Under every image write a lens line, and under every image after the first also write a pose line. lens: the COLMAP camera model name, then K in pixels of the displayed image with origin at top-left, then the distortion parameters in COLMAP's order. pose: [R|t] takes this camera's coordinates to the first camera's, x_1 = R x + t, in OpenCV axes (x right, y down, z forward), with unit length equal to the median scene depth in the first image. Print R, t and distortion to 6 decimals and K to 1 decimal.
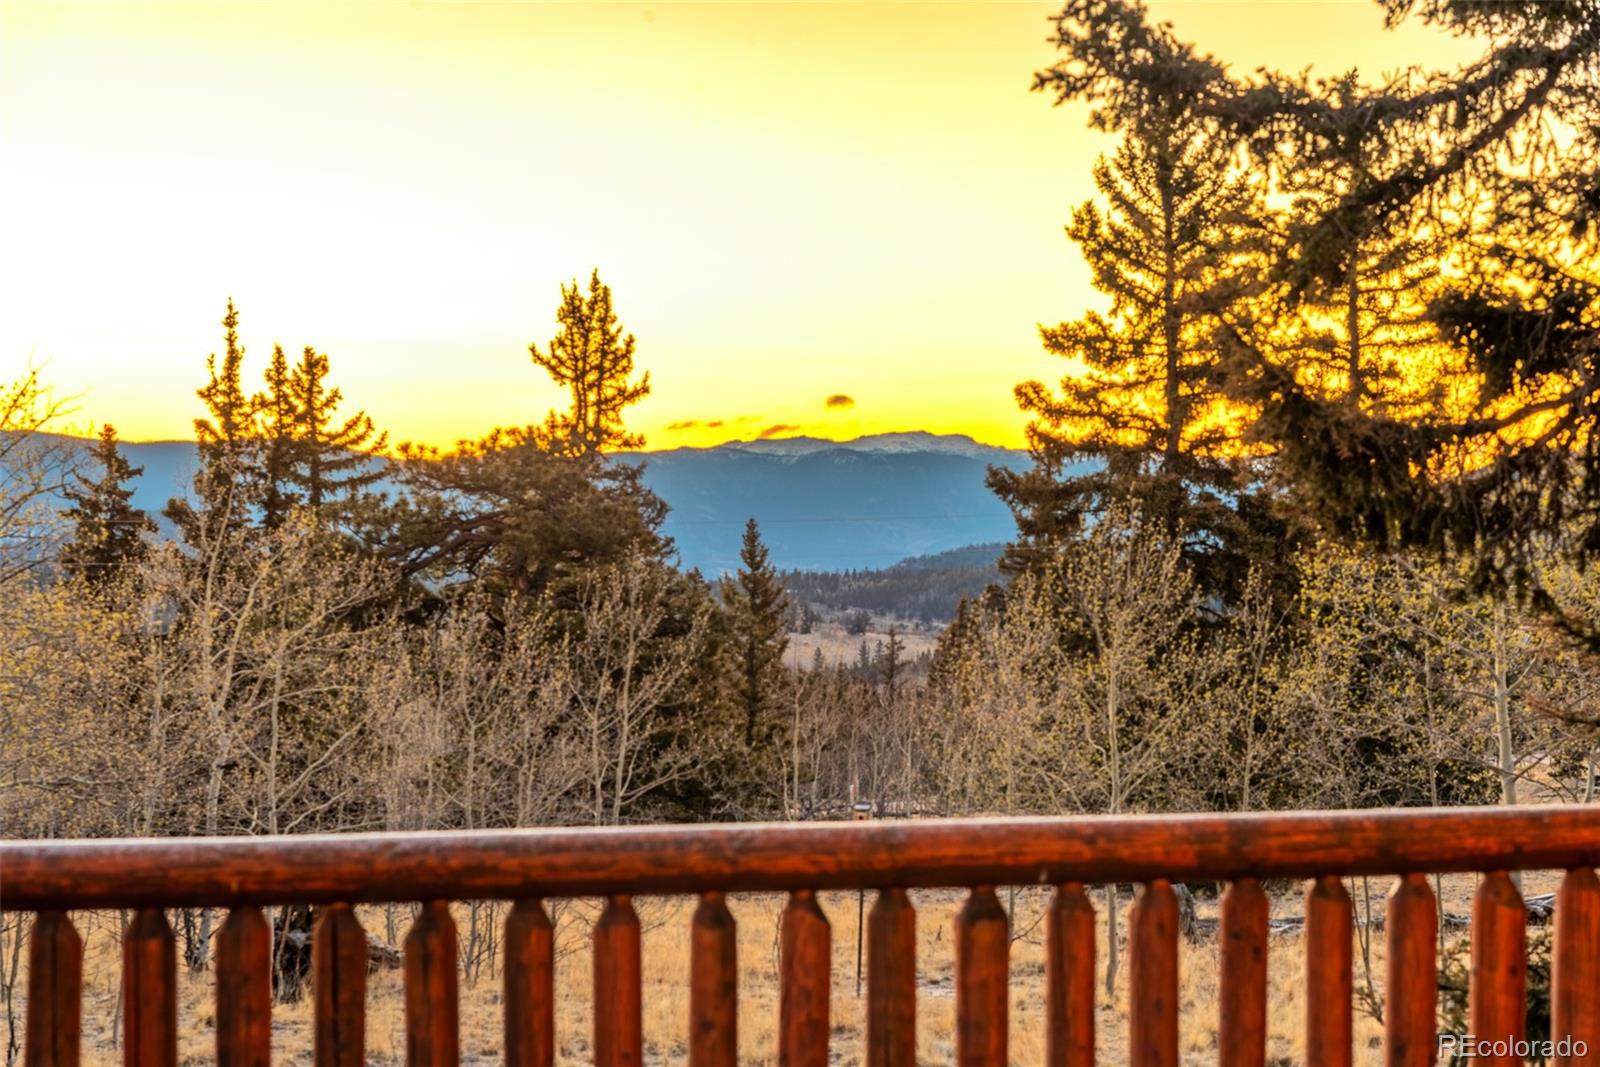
lens RADIAL K [[3515.5, 0, 801.5], [0, 3515.5, 534.5], [0, 0, 1]] dist [-0.045339, 0.000000]
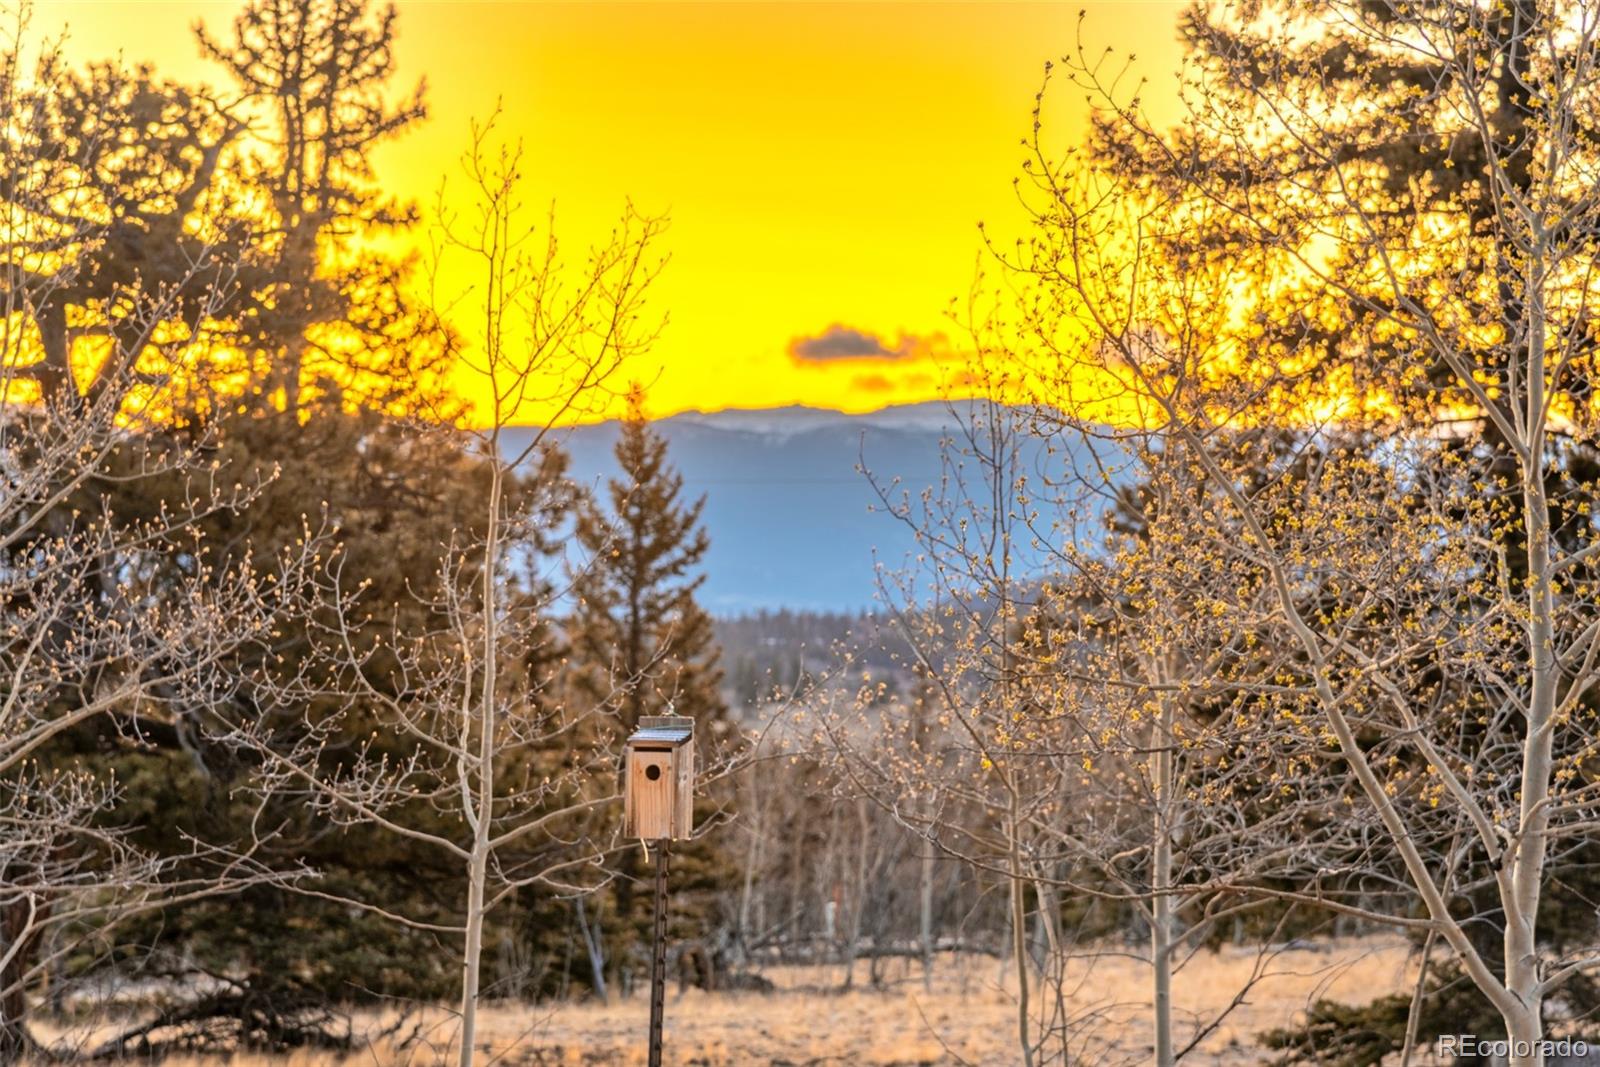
lens RADIAL K [[5456.6, 0, 799.0], [0, 5456.6, 533.0], [0, 0, 1]] dist [-0.091292, 0.000000]
pose [[0.999986, 0.005304, 0.000855, 0.010475], [-0.005300, 0.999976, -0.004508, 0.023441], [-0.000879, 0.004503, 0.999989, 0.207403]]
